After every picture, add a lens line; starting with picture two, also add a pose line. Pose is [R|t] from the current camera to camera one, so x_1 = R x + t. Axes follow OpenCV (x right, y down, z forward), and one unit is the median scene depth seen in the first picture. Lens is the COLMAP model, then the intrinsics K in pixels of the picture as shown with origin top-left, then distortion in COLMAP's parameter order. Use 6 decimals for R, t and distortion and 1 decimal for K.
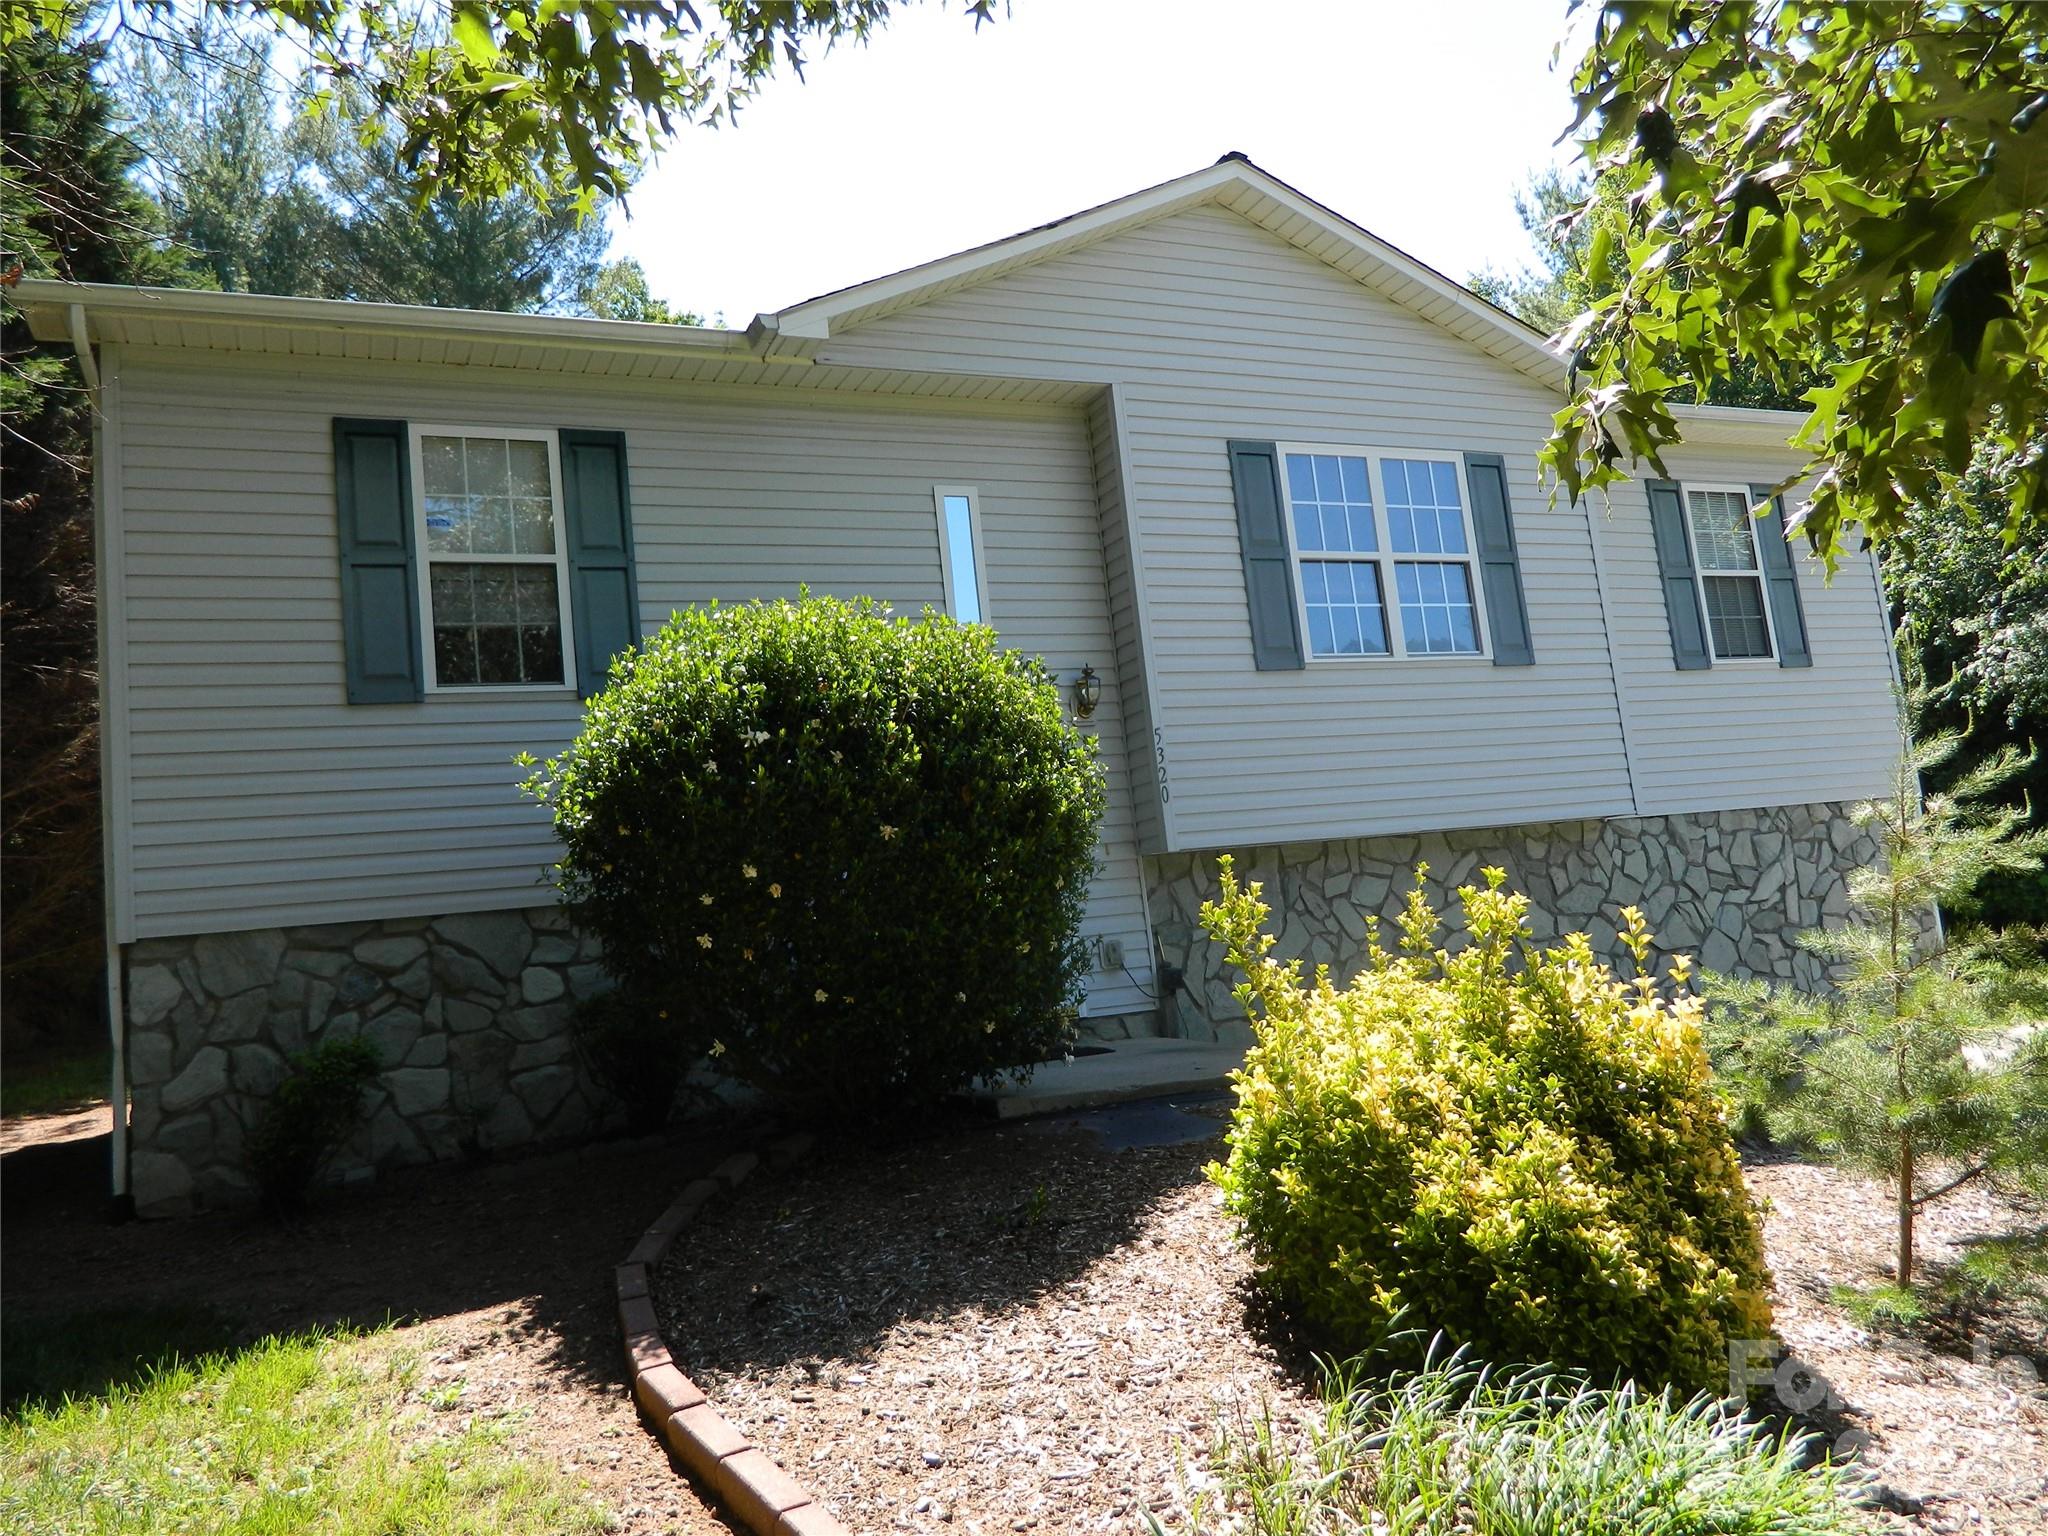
lens RADIAL K [[1497.0, 0, 1024.0], [0, 1497.0, 768.0], [0, 0, 1]] dist [0.001966, 0.008178]
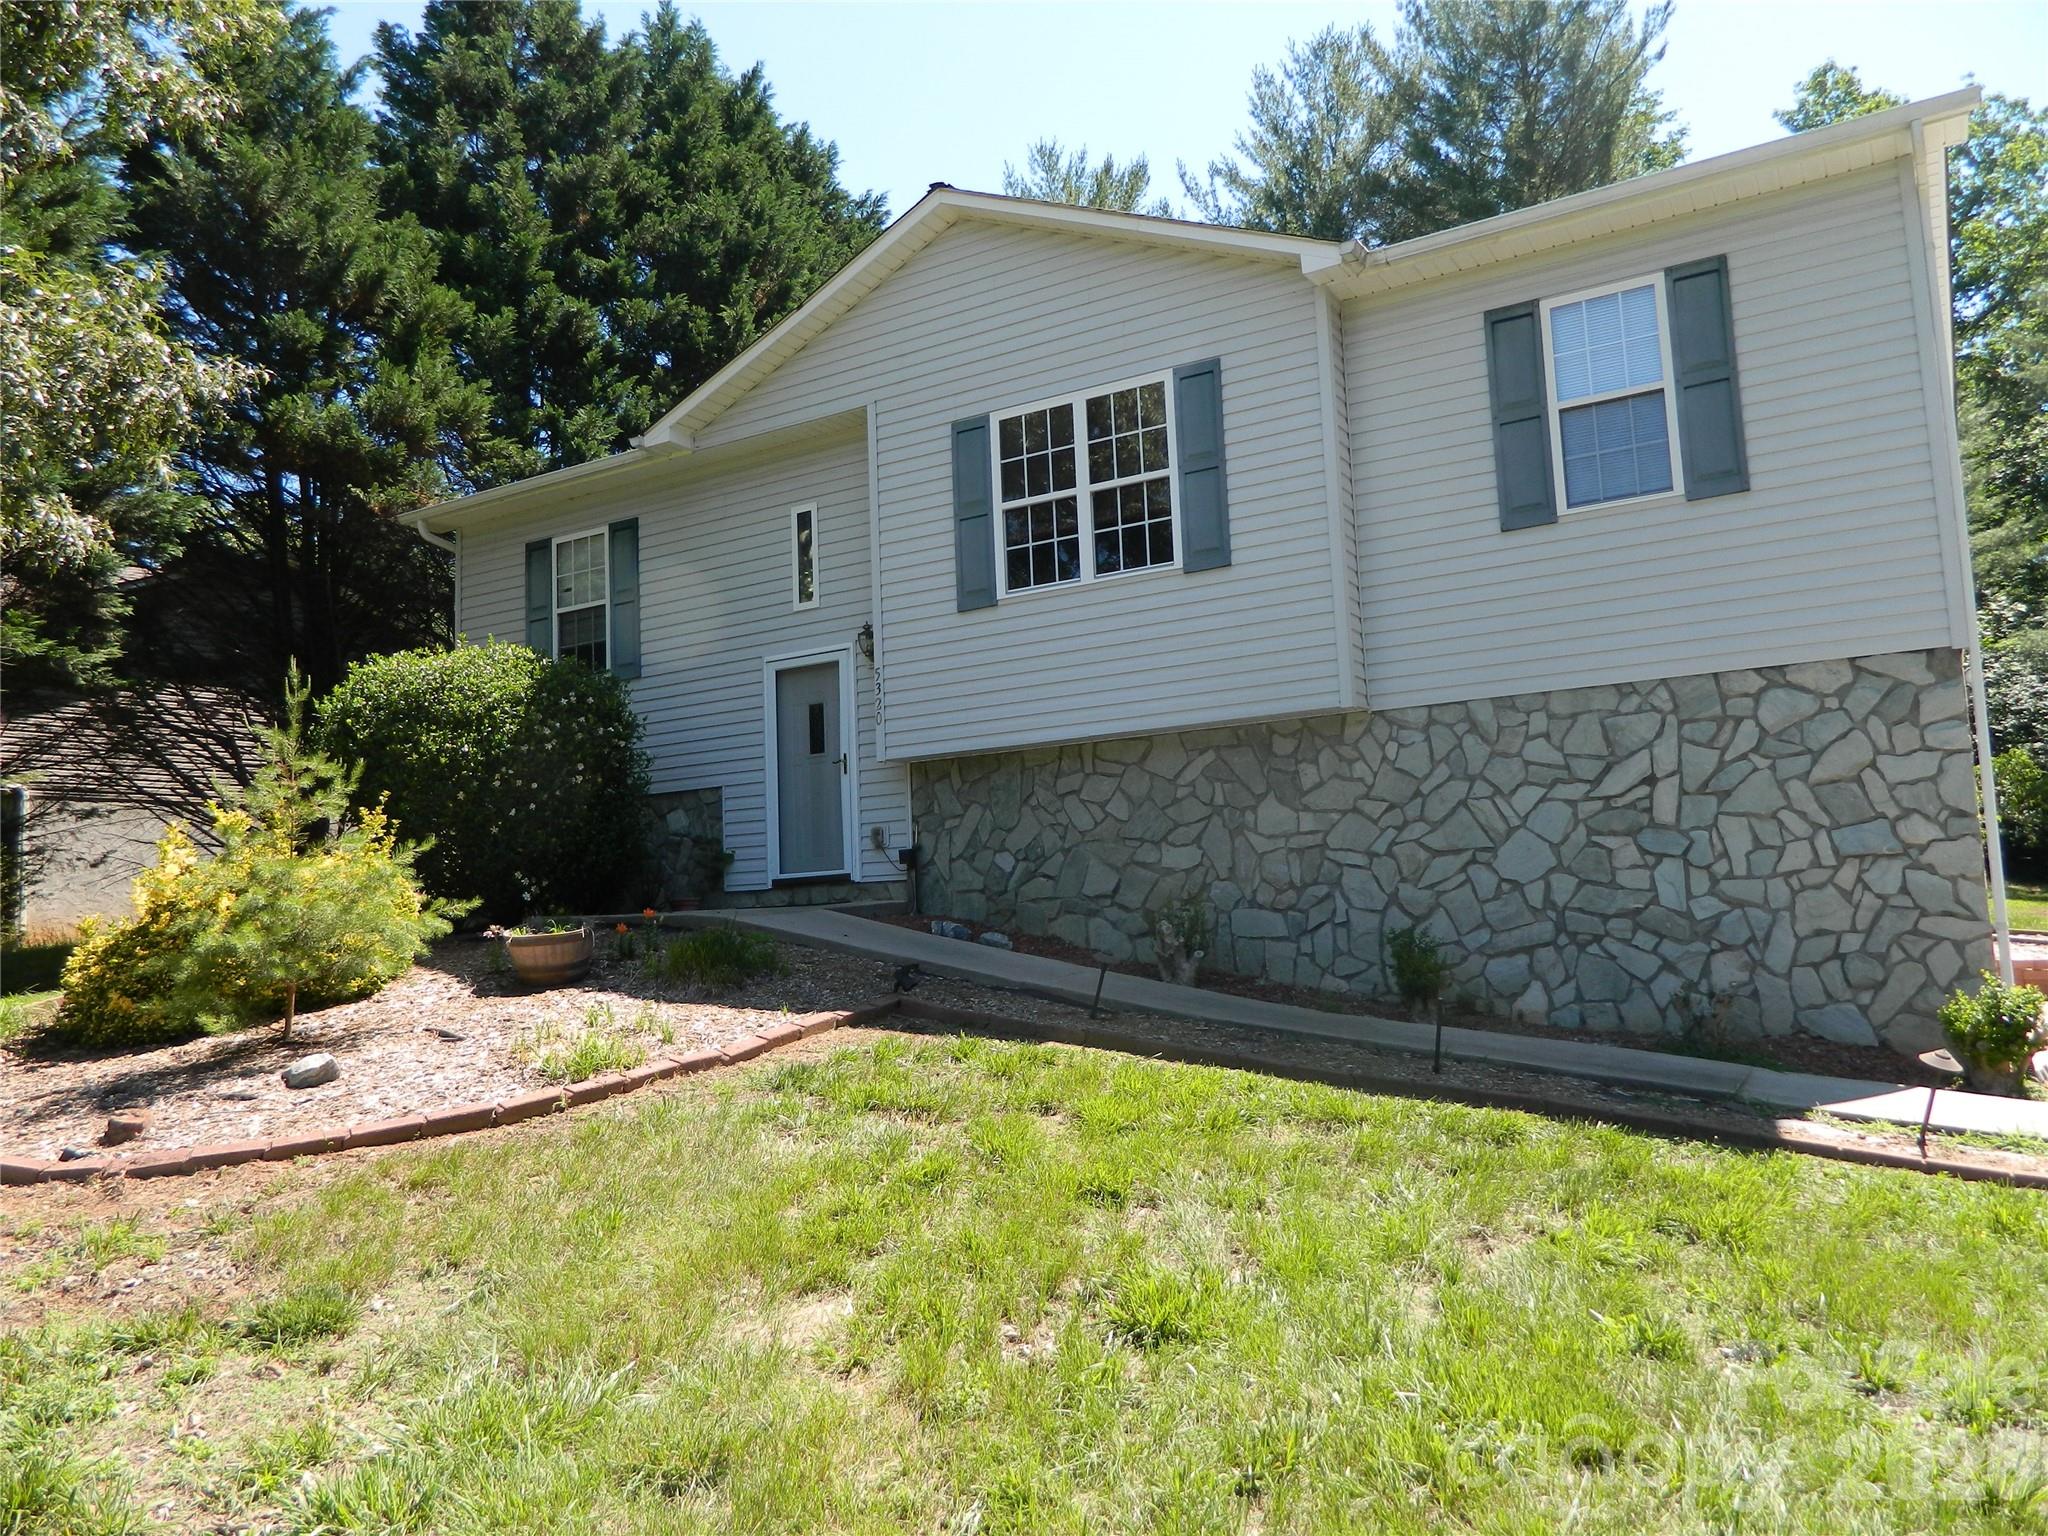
lens RADIAL K [[1497.0, 0, 1024.0], [0, 1497.0, 768.0], [0, 0, 1]] dist [0.001966, 0.008178]
pose [[0.578482, -0.000332, -0.815695, 0.998833], [0.090614, 0.993837, 0.063858, -0.009799], [0.810647, -0.110854, 0.574947, 0.265465]]
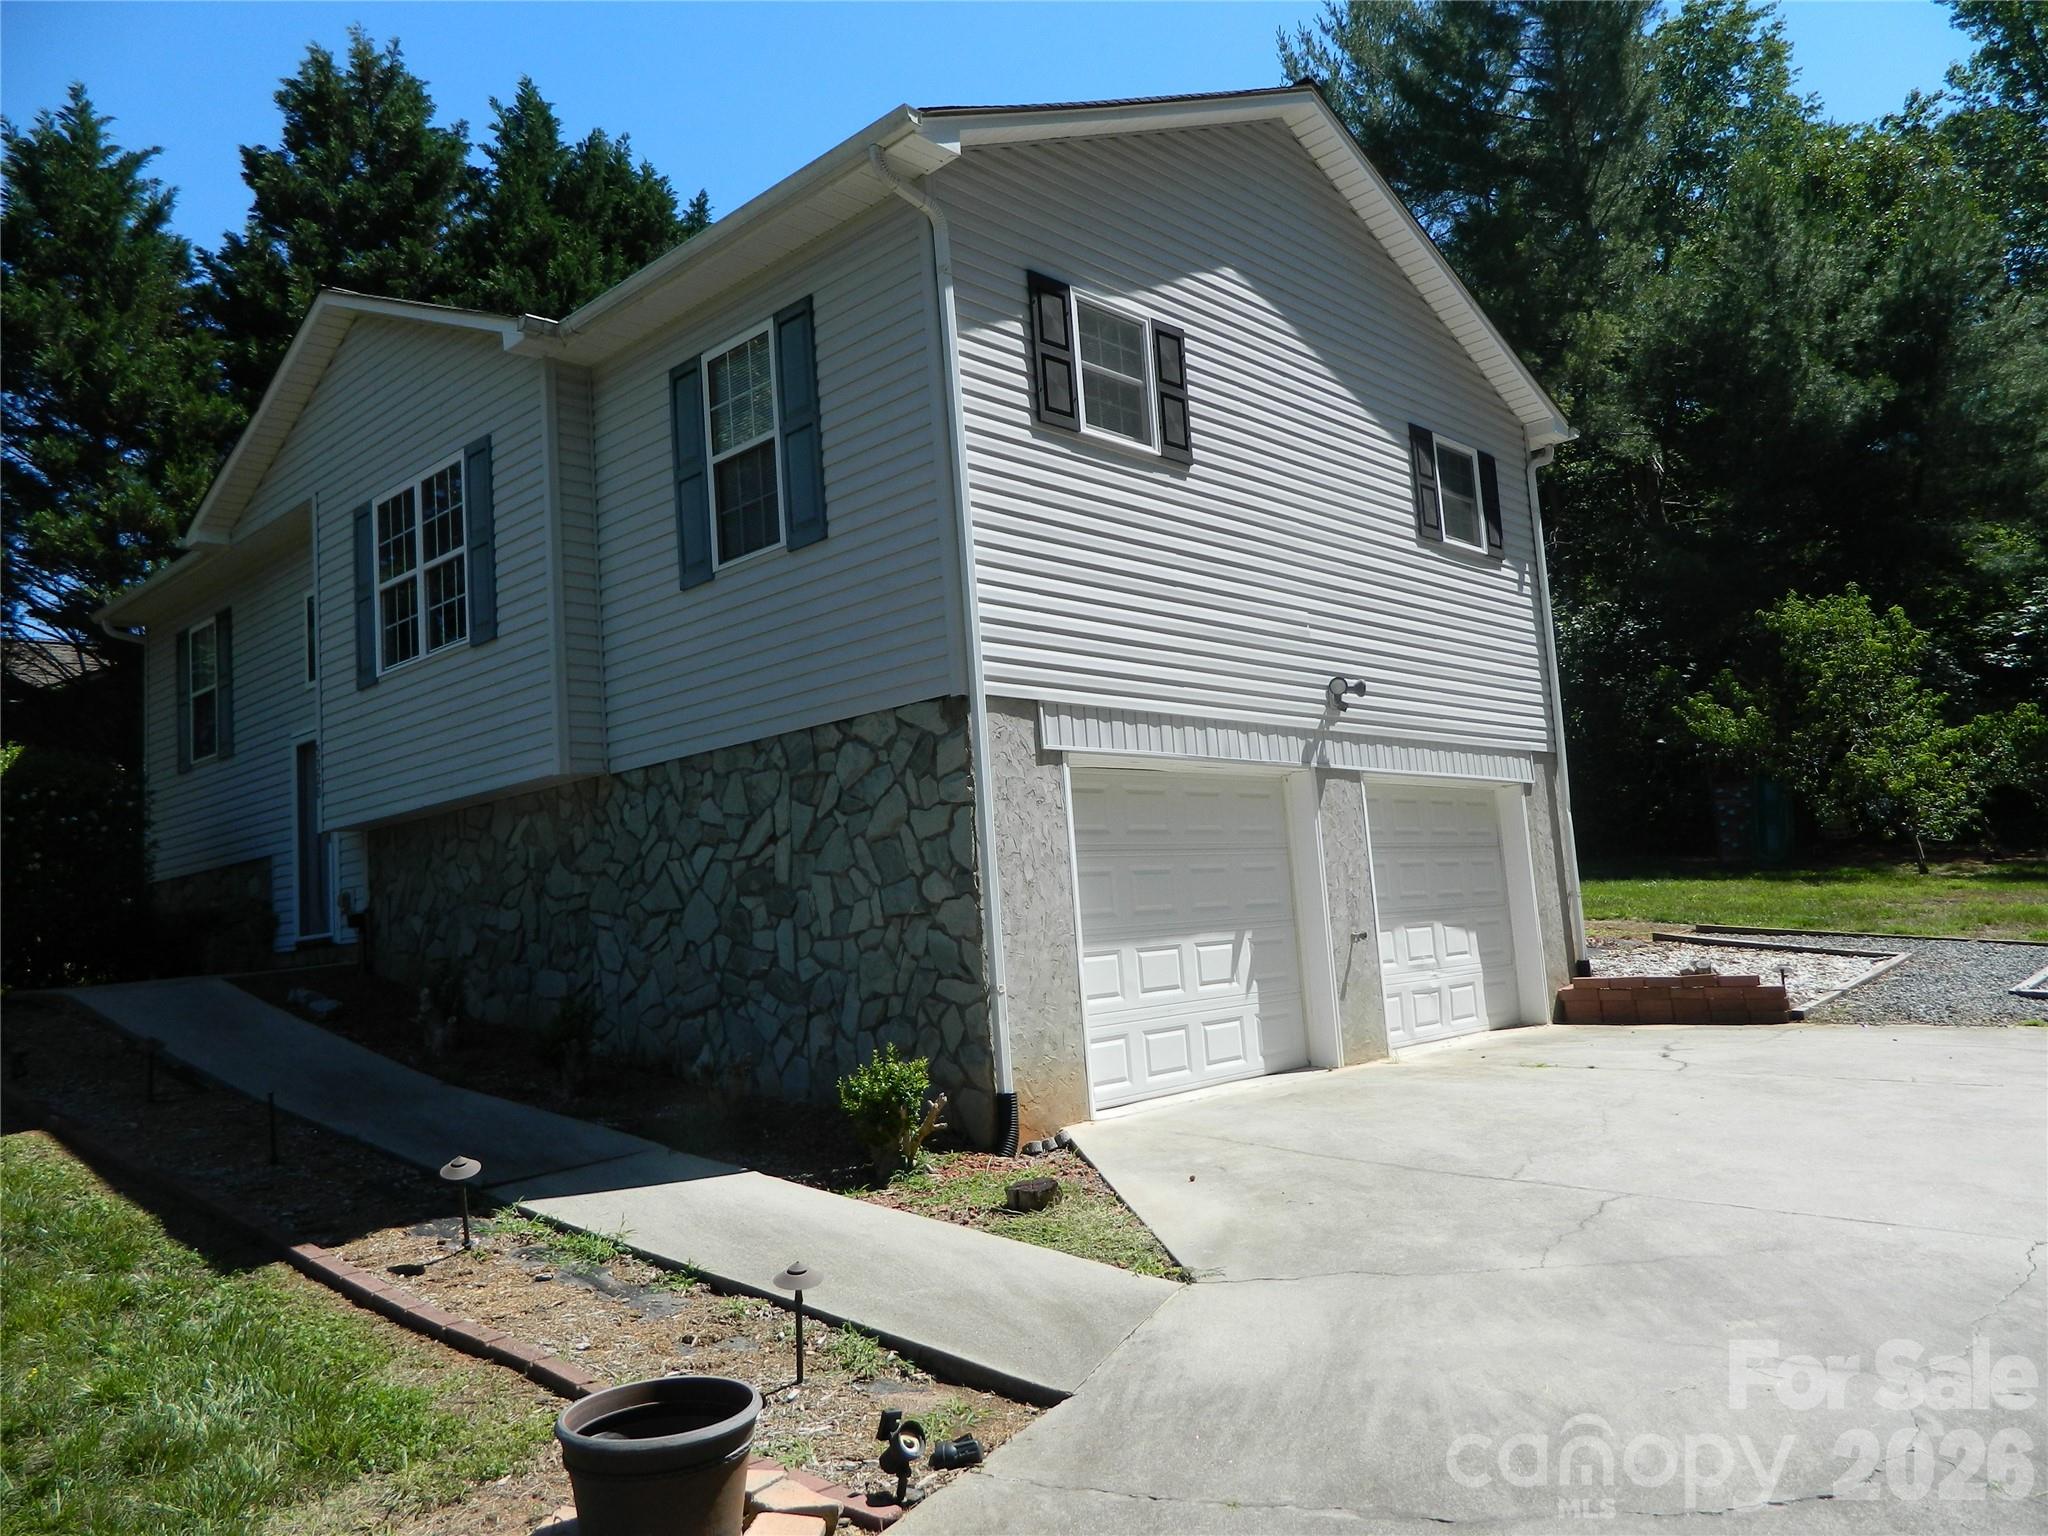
lens RADIAL K [[1505.6, 0, 1043.6], [0, 1505.6, 770.2], [0, 0, 1]] dist [0.000113, -0.001158]
pose [[0.402095, -0.018652, -0.915408, 1.332772], [0.158732, 0.986073, 0.049632, 0.027373], [0.901733, -0.165261, 0.399456, 0.838148]]
